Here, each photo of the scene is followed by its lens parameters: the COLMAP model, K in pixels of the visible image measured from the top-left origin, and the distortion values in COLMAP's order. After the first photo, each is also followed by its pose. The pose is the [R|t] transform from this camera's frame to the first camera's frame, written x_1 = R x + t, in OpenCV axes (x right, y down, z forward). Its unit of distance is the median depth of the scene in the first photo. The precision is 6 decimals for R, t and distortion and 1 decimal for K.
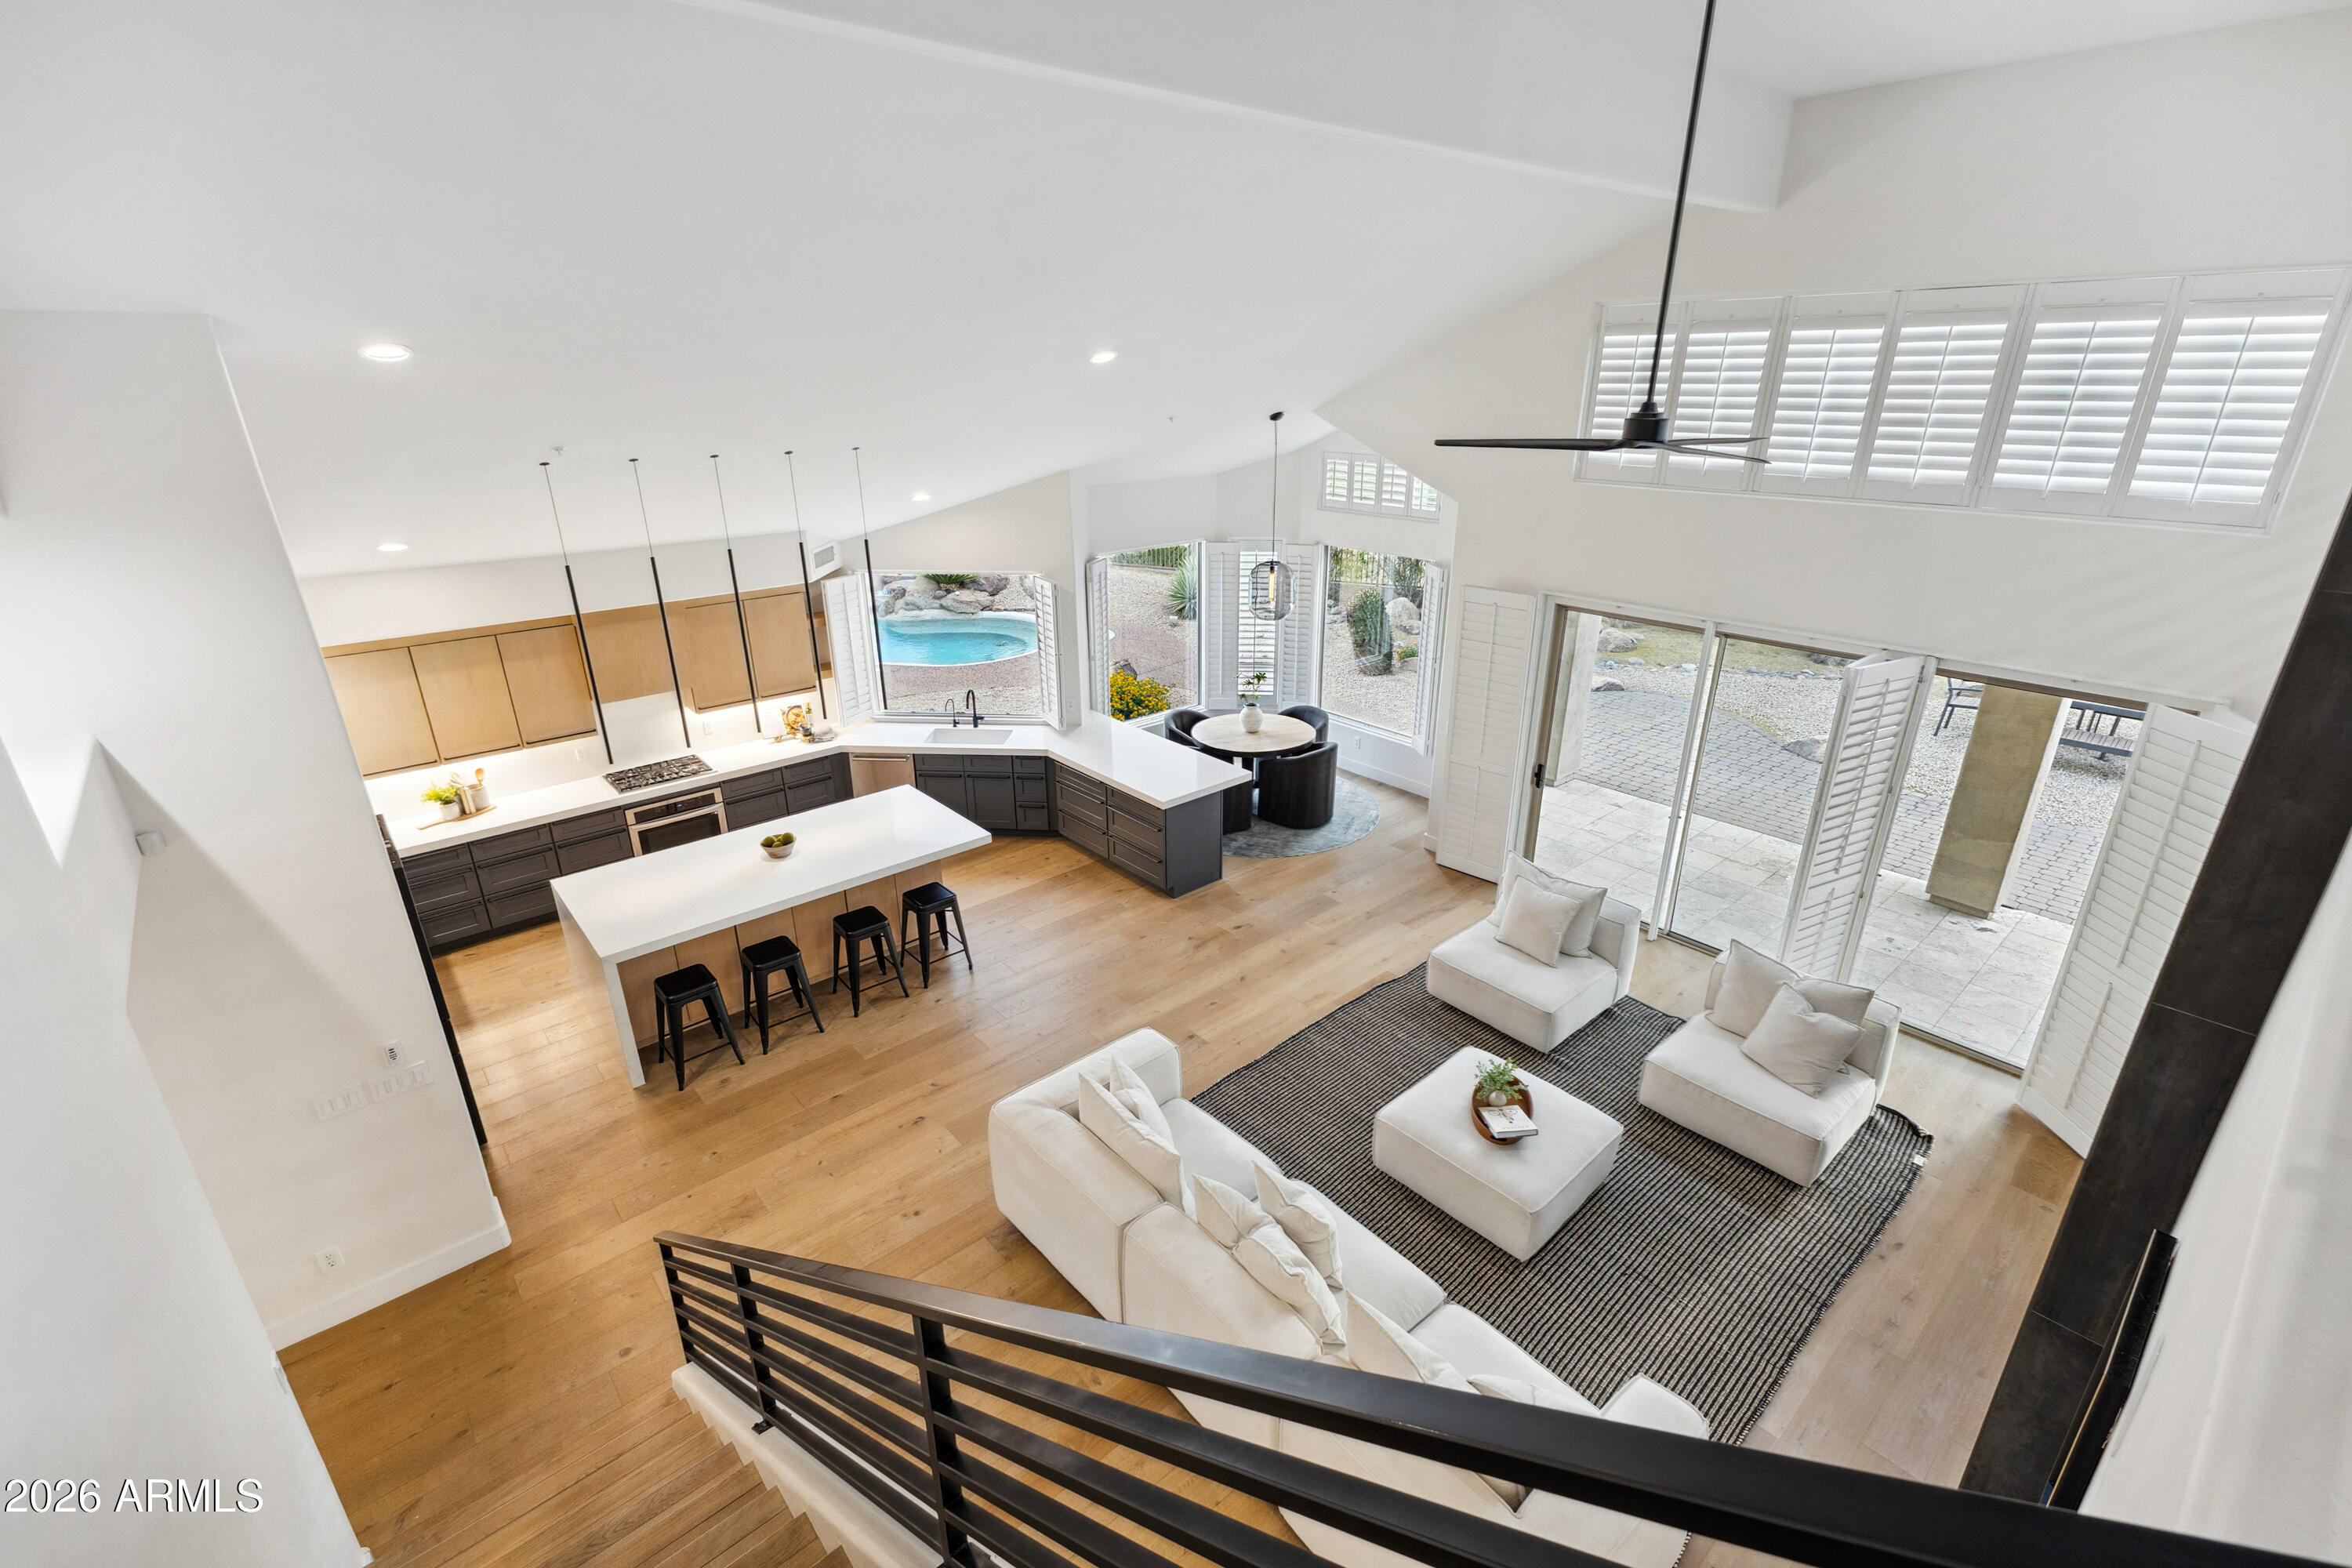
lens RADIAL K [[1034.6, 0, 1175.0], [0, 1034.6, 773.9], [0, 0, 1]] dist [0.009709, -0.000352]
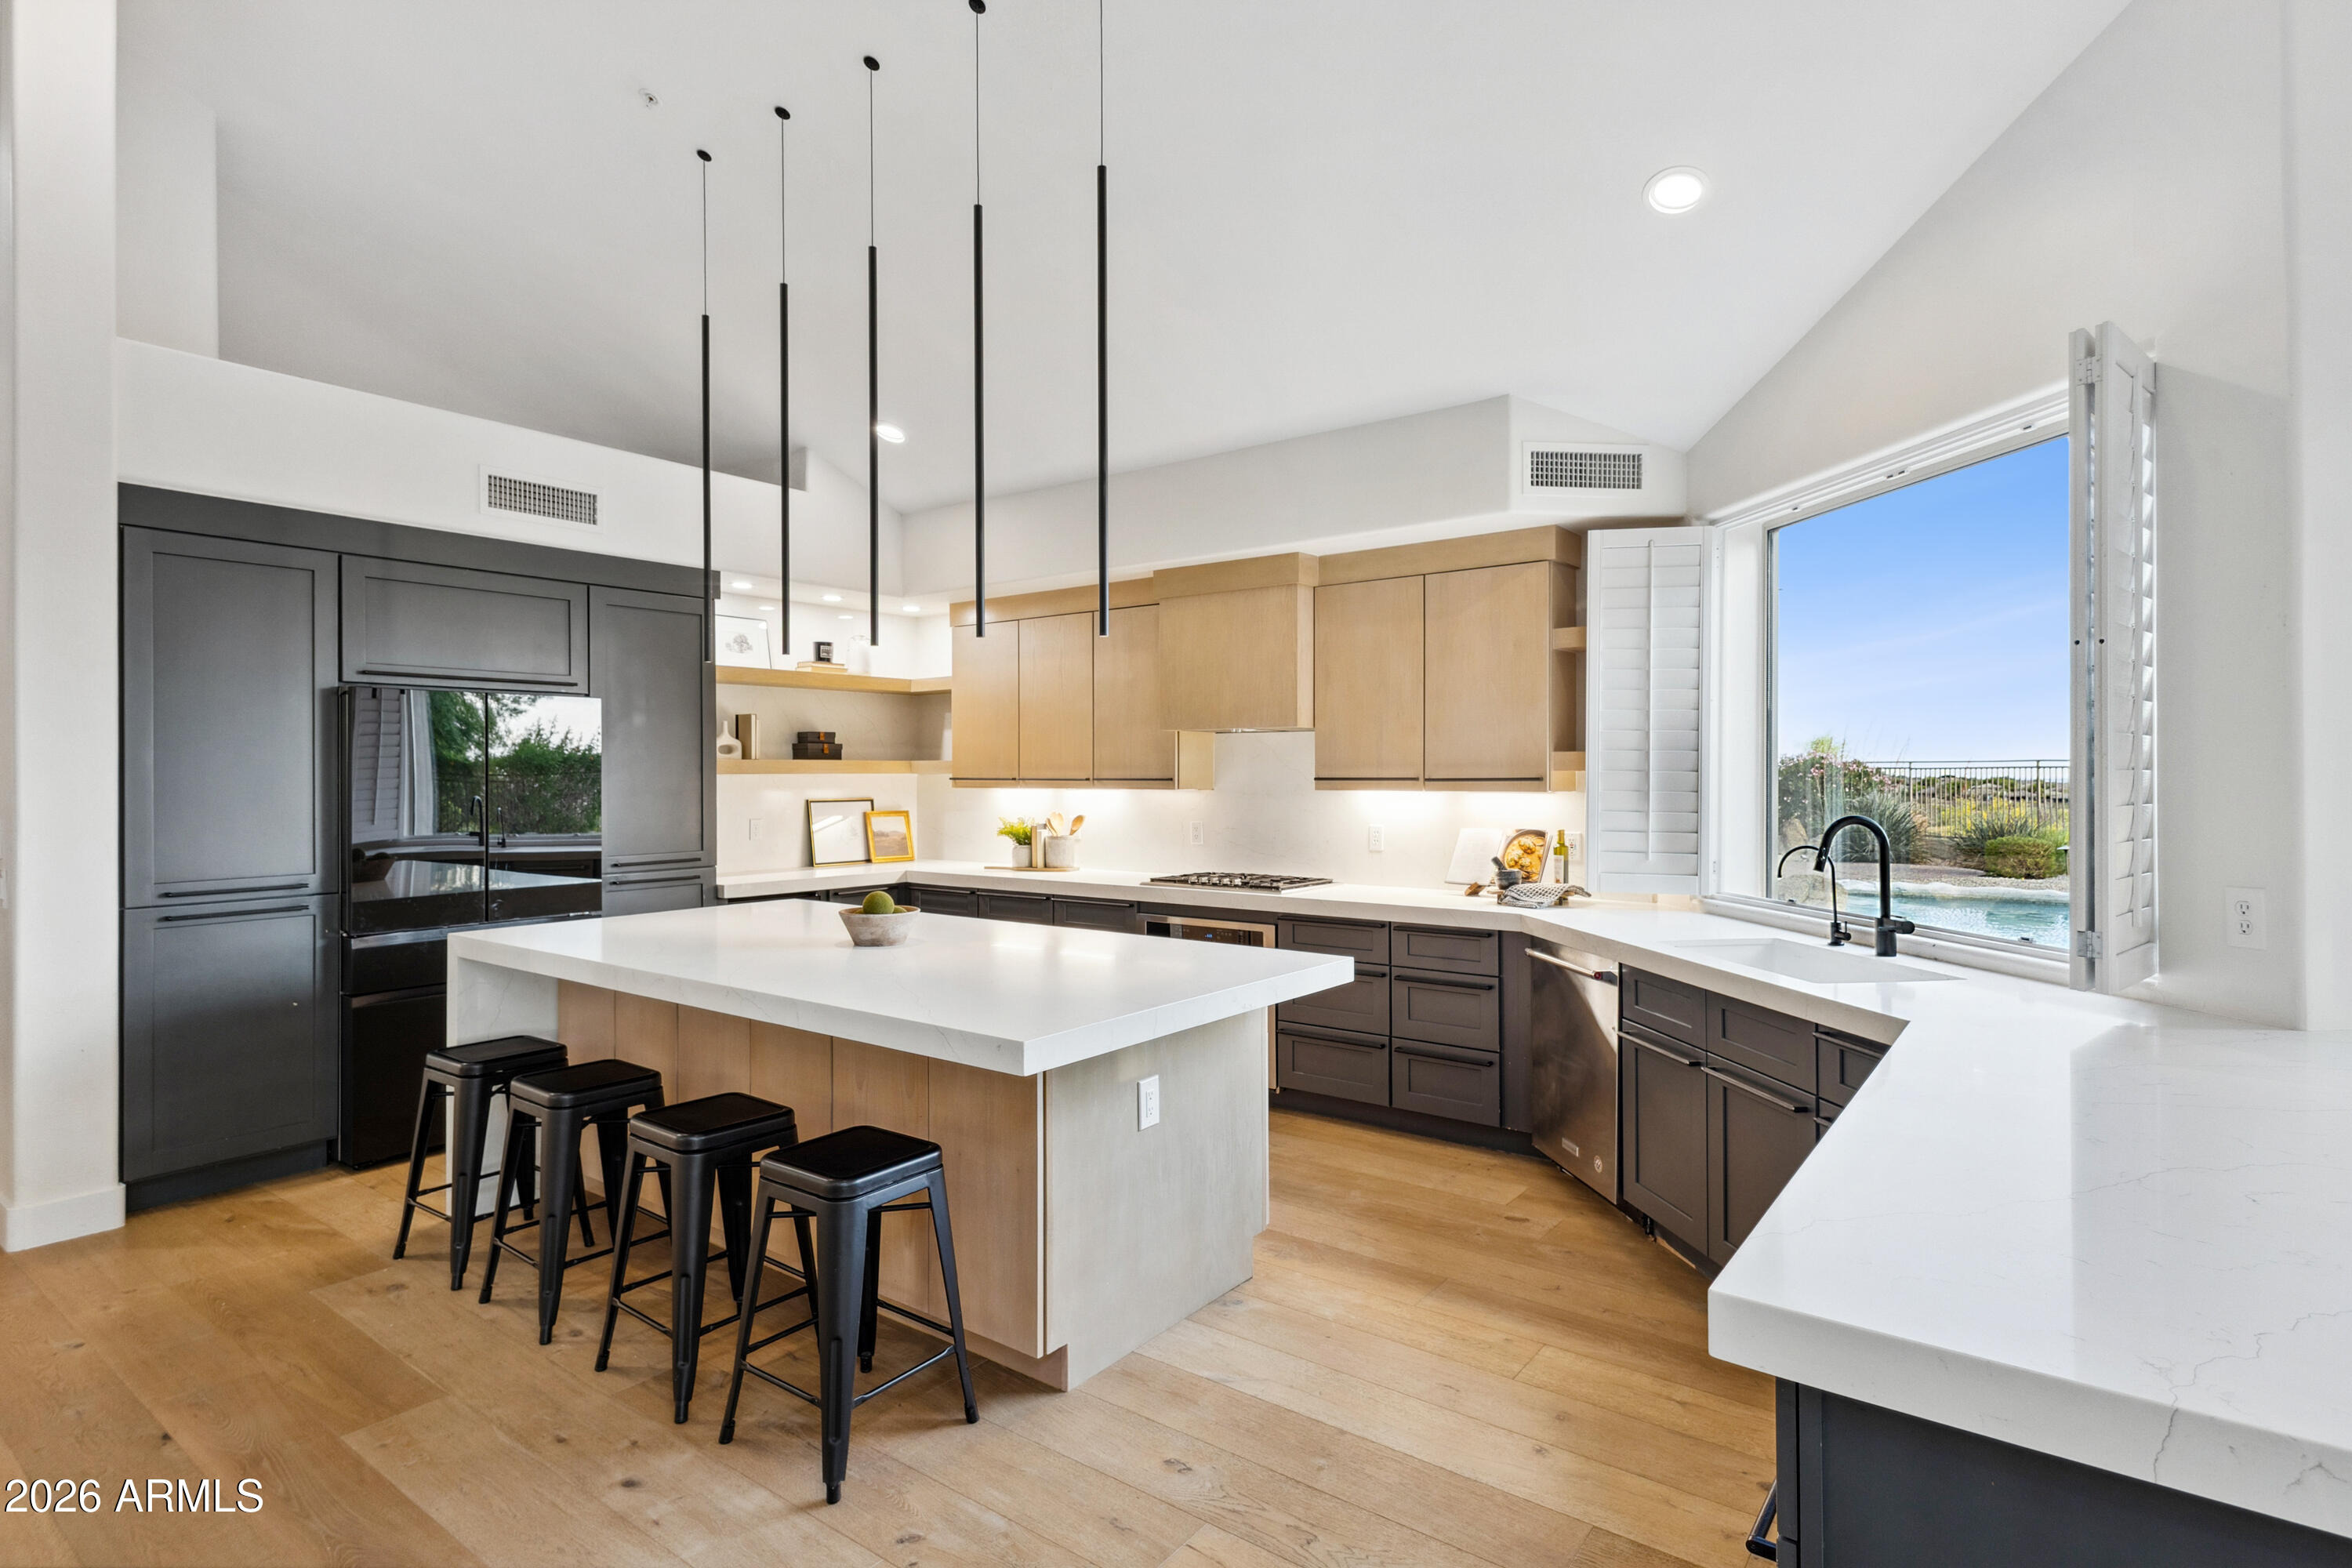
lens RADIAL K [[1174.6, 0, 1181.7], [0, 1174.6, 776.4], [0, 0, 1]] dist [0.001328, 0.000025]
pose [[0.208112, 0.007336, -0.978078, 0.107276], [-0.355219, 0.932263, -0.068589, 0.001112], [0.911323, 0.361706, 0.196621, 0.849493]]
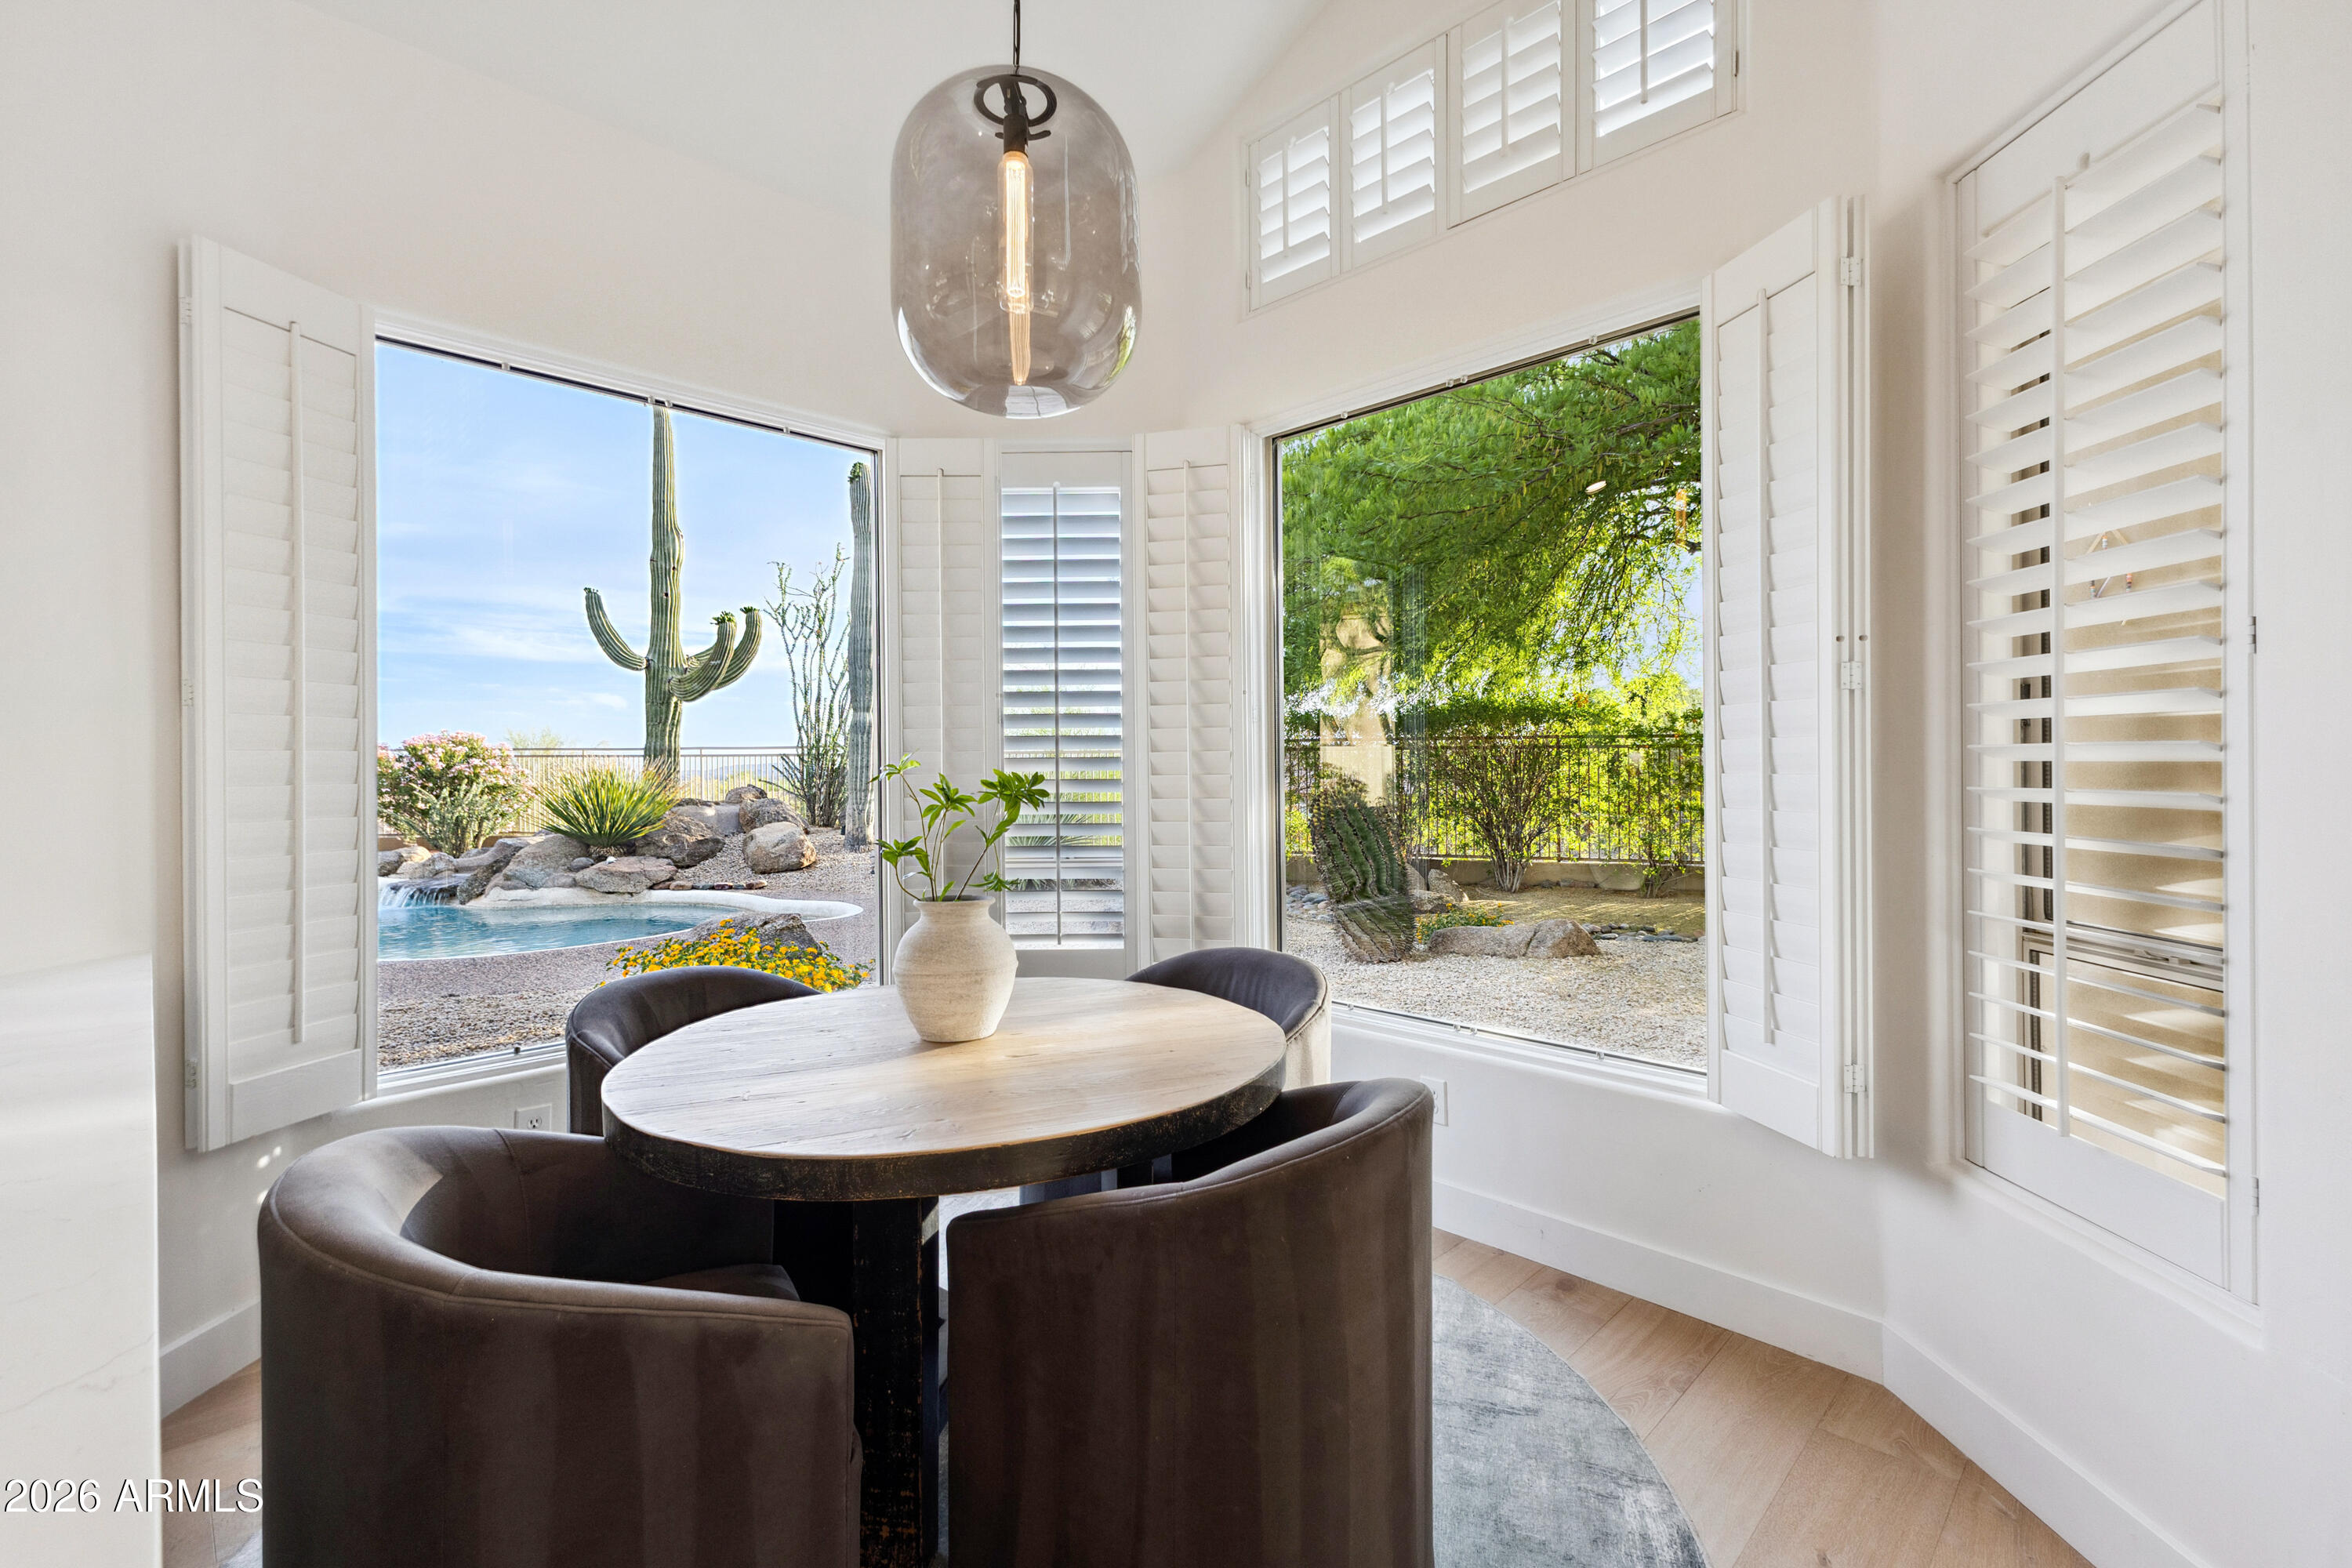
lens RADIAL K [[1034.6, 0, 1175.0], [0, 1034.6, 773.9], [0, 0, 1]] dist [0.009709, -0.000352]
pose [[0.997606, -0.003099, 0.069088, 0.121504], [0.027584, 0.933921, -0.356415, -0.020611], [-0.063419, 0.357467, 0.931770, 0.958416]]
